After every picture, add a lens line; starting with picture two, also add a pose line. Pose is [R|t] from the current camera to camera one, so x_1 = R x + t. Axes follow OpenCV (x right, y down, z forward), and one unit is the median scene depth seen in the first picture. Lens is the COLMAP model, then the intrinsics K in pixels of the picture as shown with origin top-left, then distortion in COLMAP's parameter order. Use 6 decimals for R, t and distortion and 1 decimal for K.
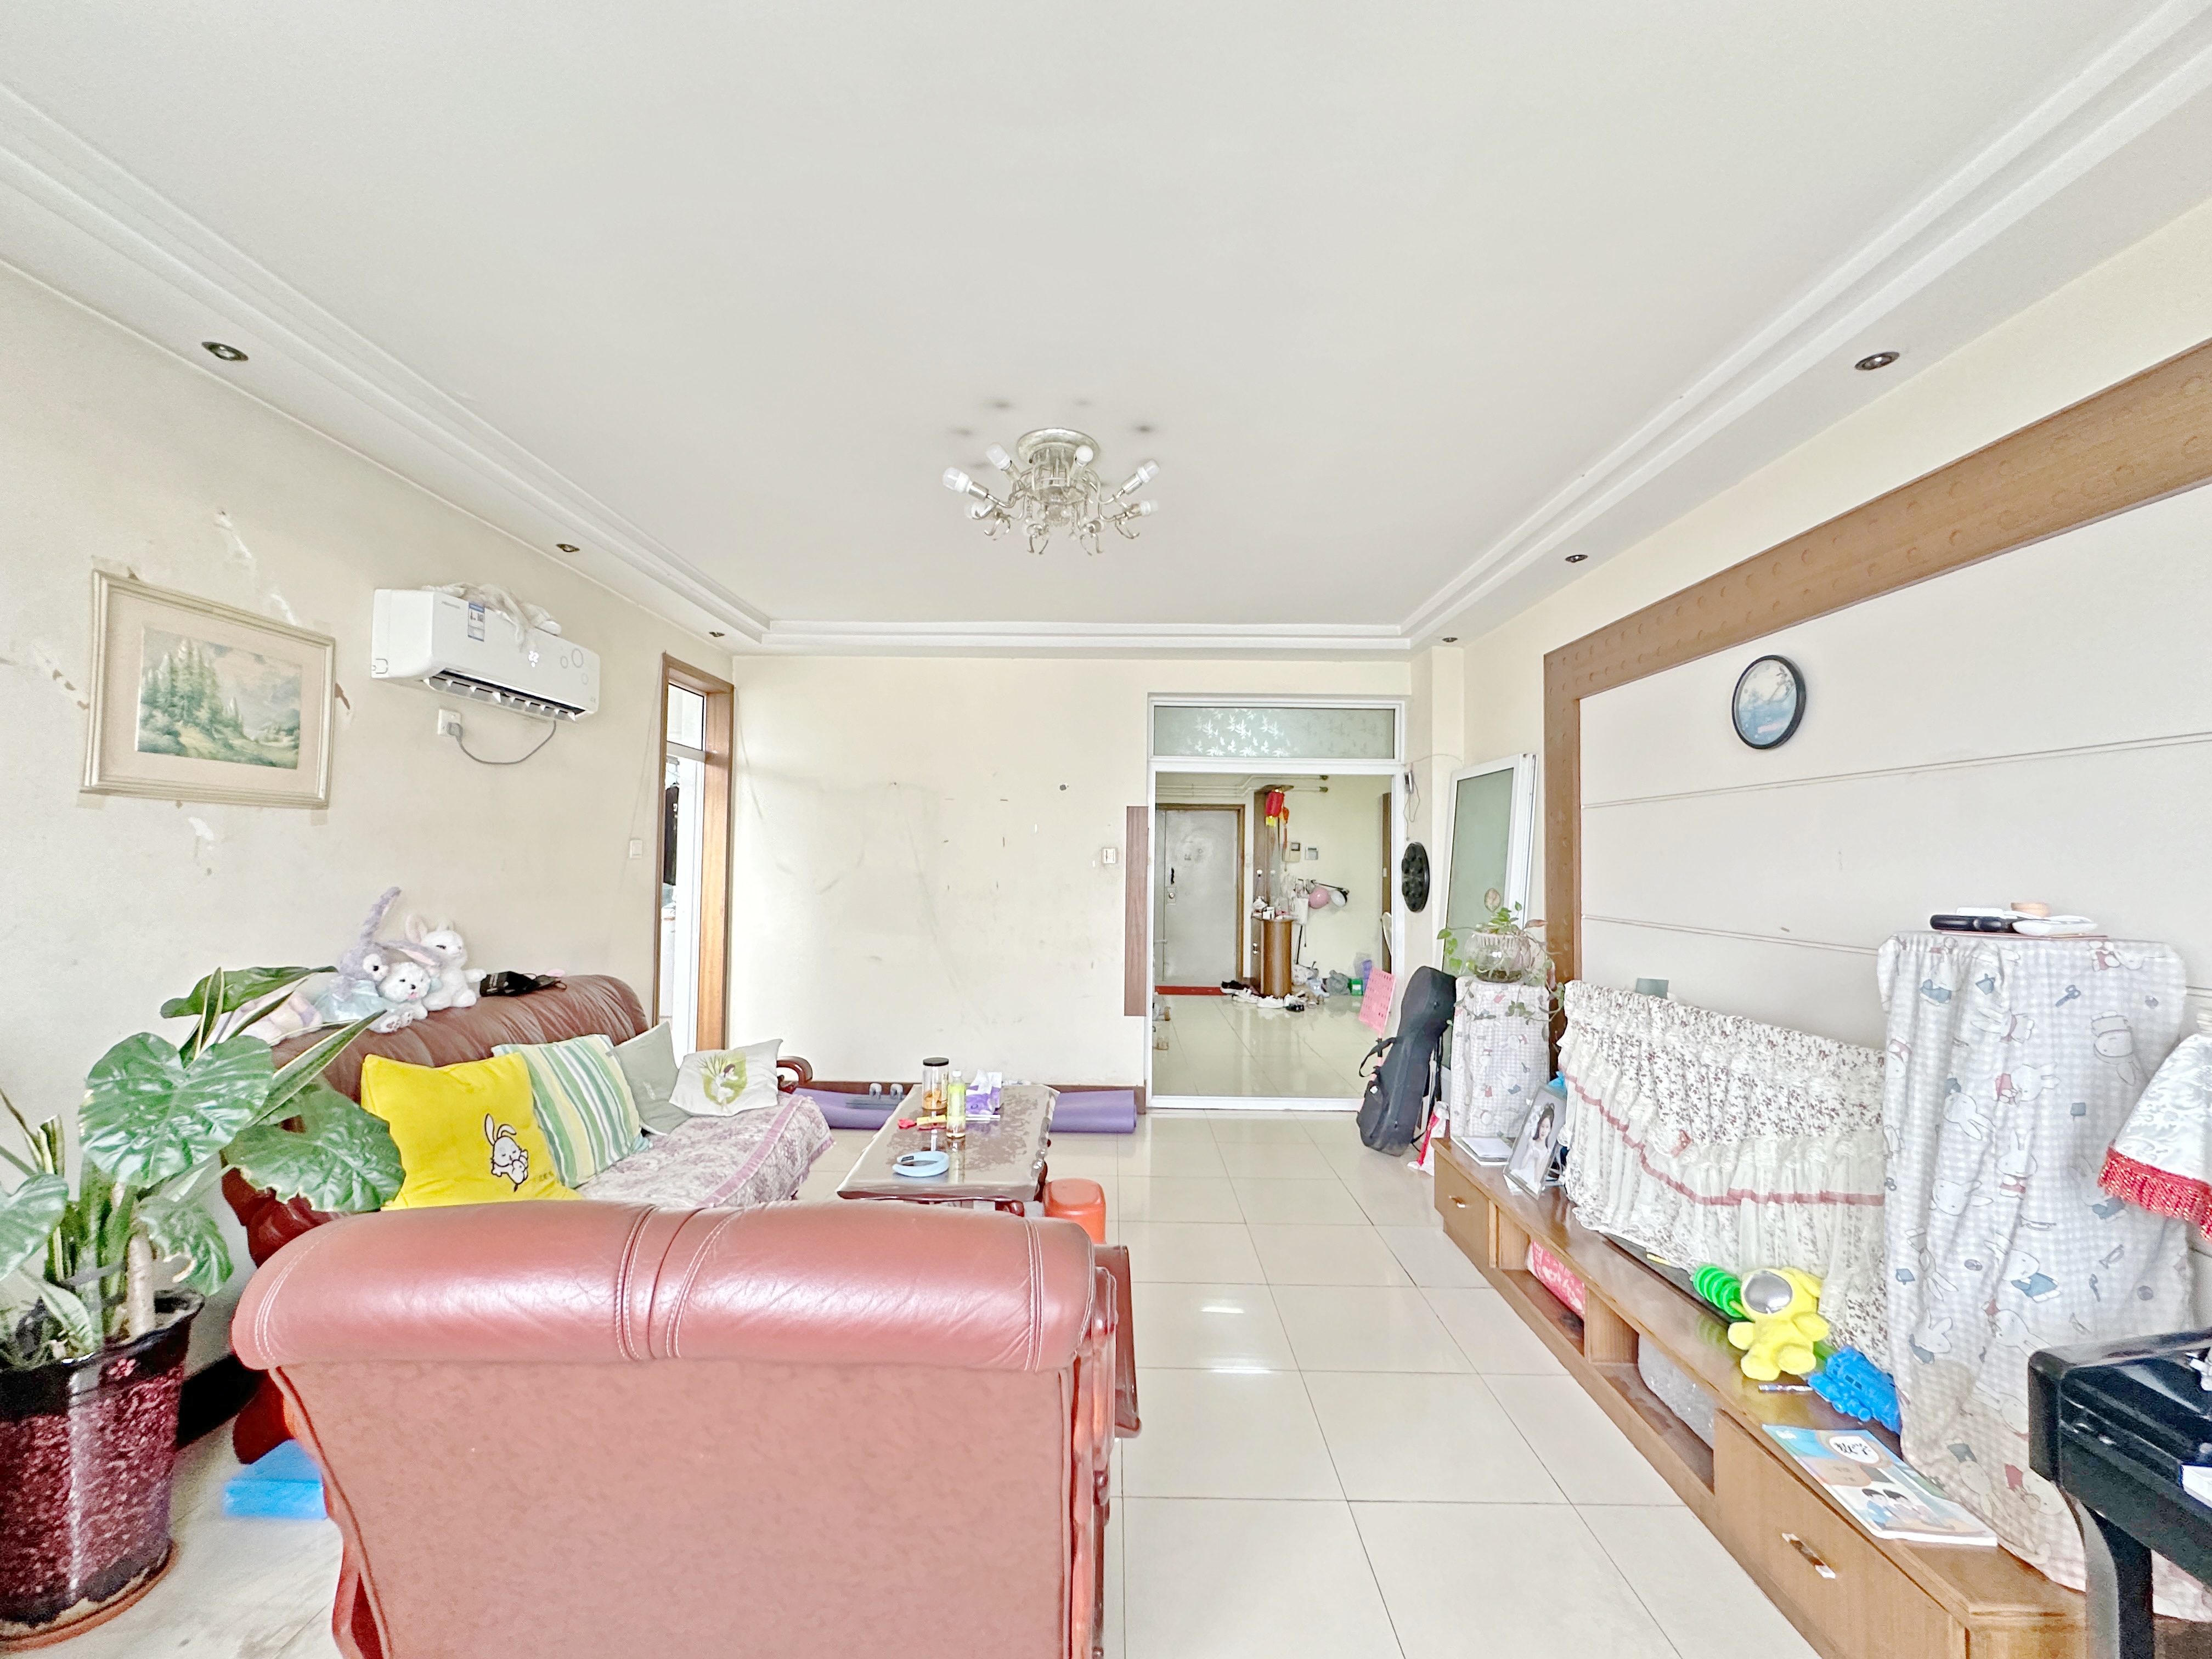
lens RADIAL K [[885.3, 0, 1108.4], [0, 885.3, 827.6], [0, 0, 1]] dist [0.001600, 0.000021]
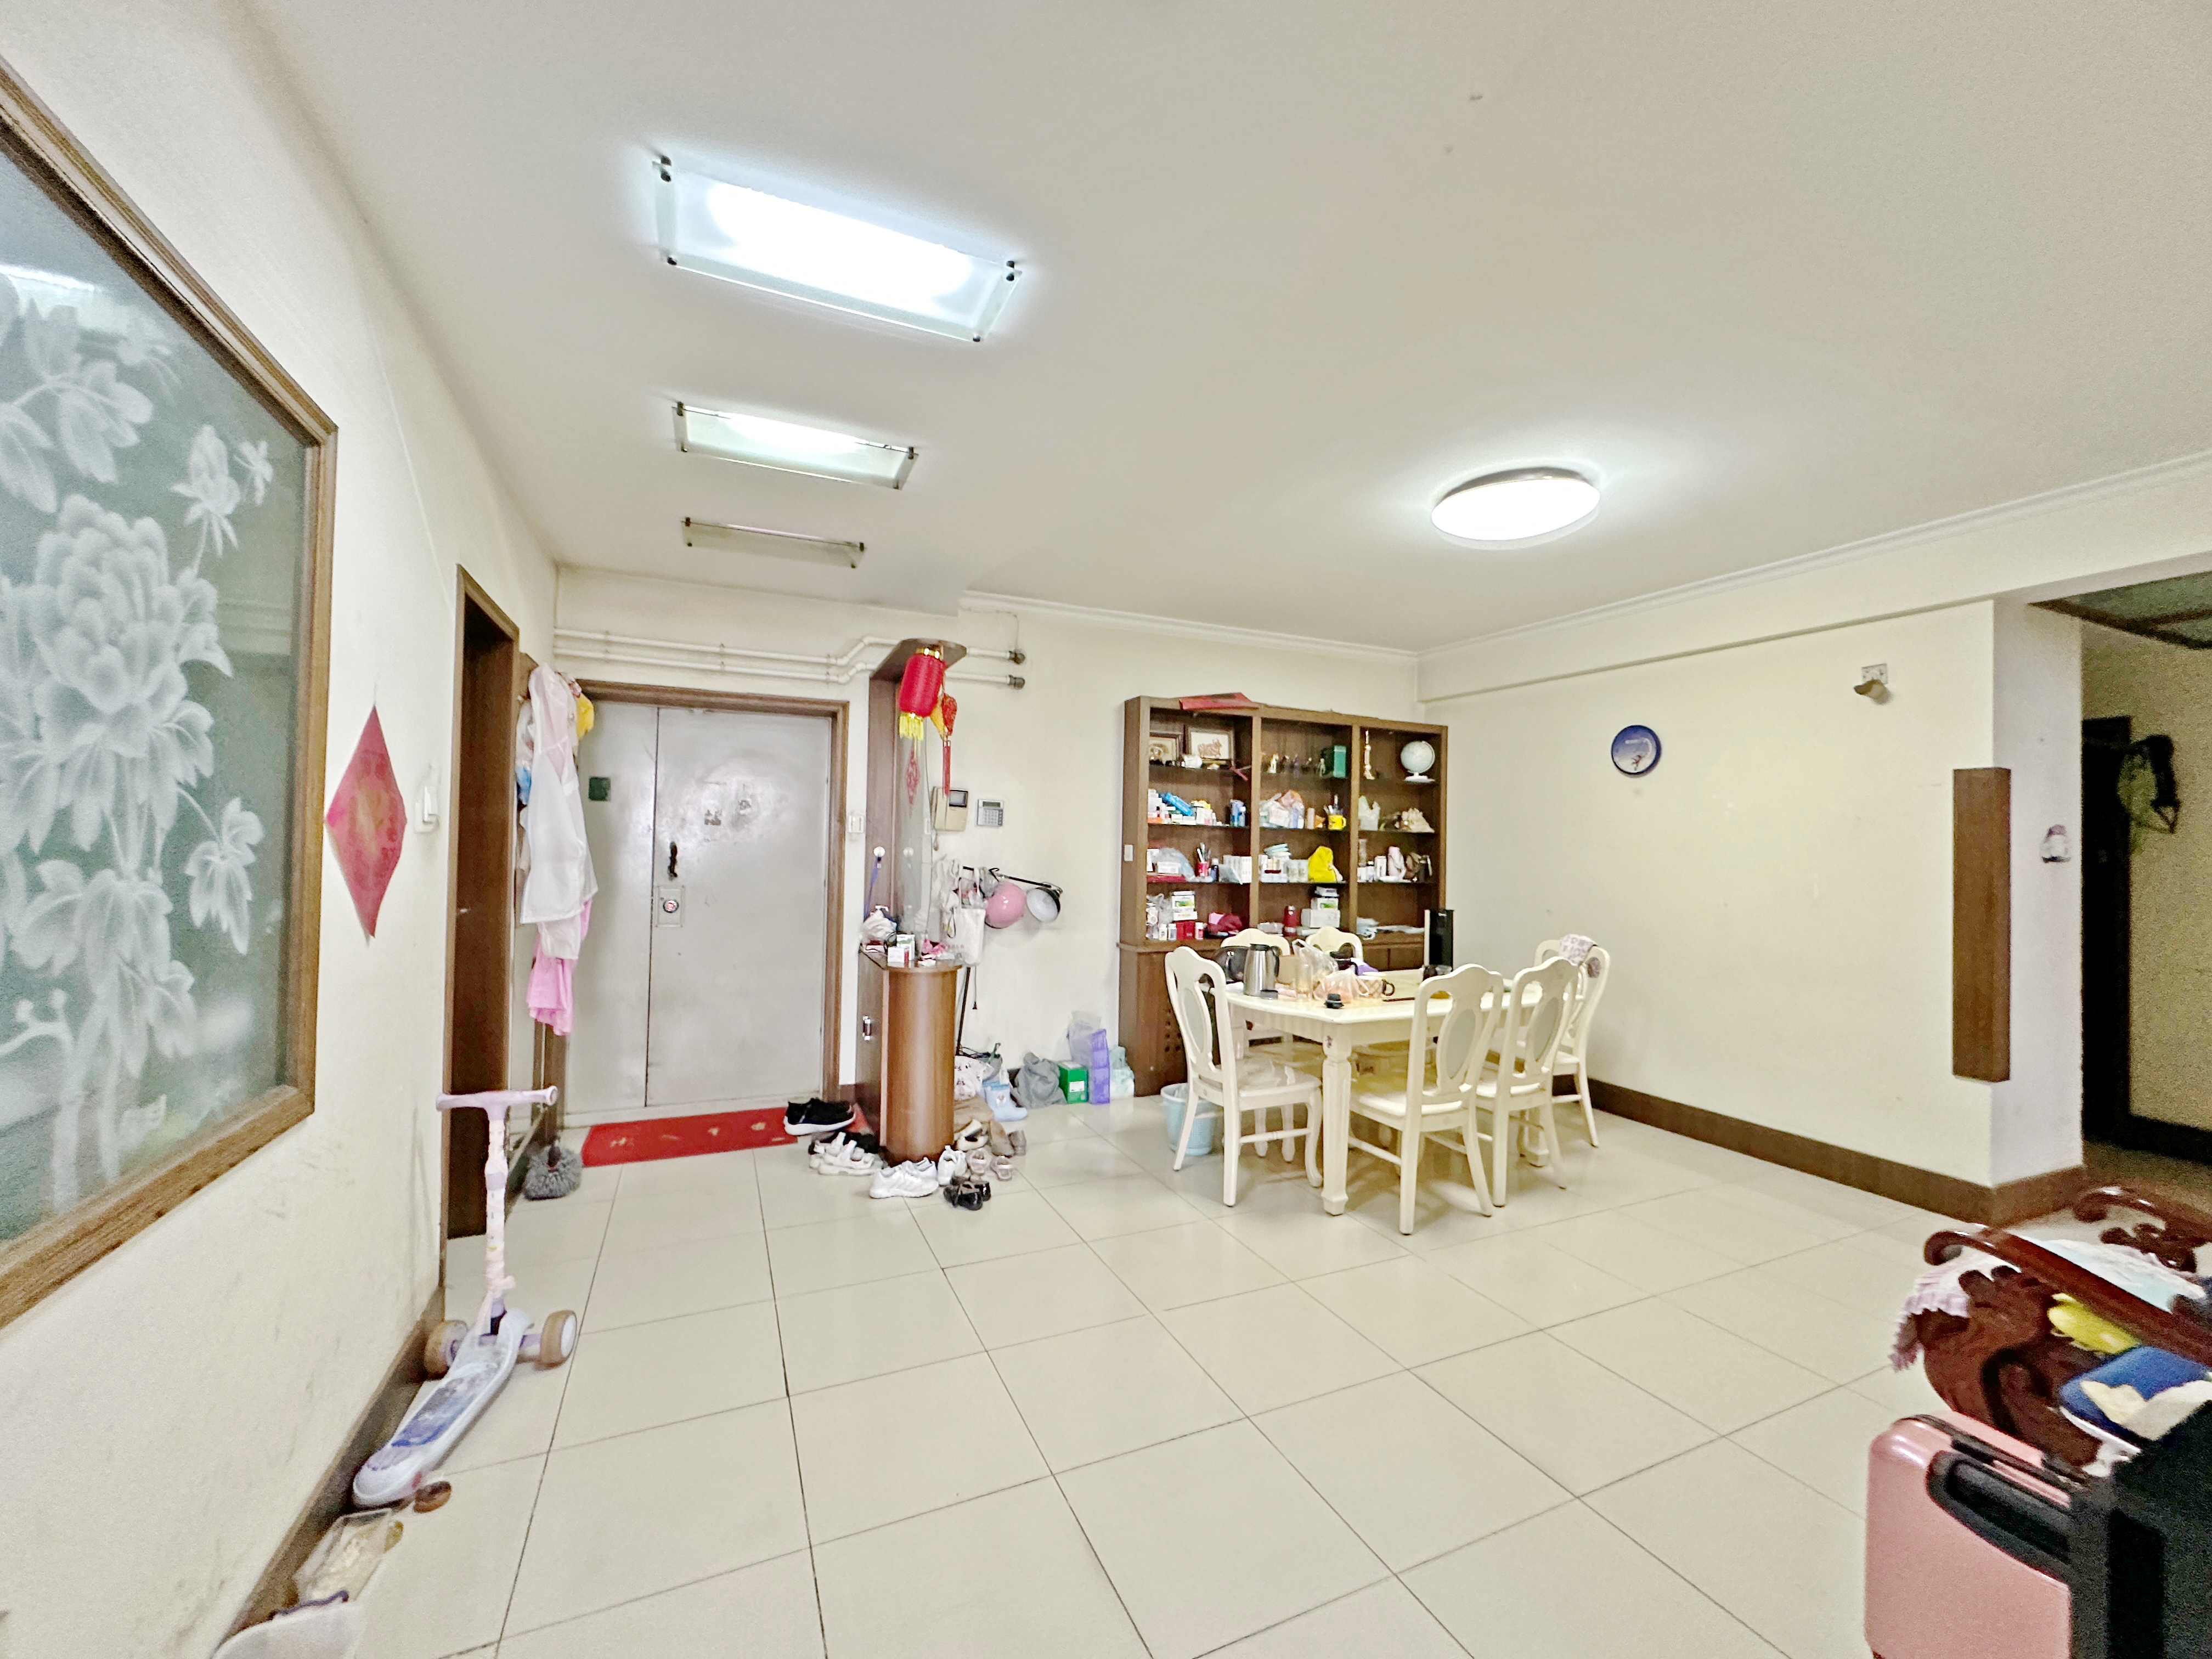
lens RADIAL K [[885.3, 0, 1113.0], [0, 885.3, 825.9], [0, 0, 1]] dist [0.001600, 0.000021]
pose [[0.908270, 0.008103, 0.418306, 0.090480], [-0.020947, 0.999439, 0.026122, 0.022328], [-0.417860, -0.032488, 0.907930, 0.544023]]
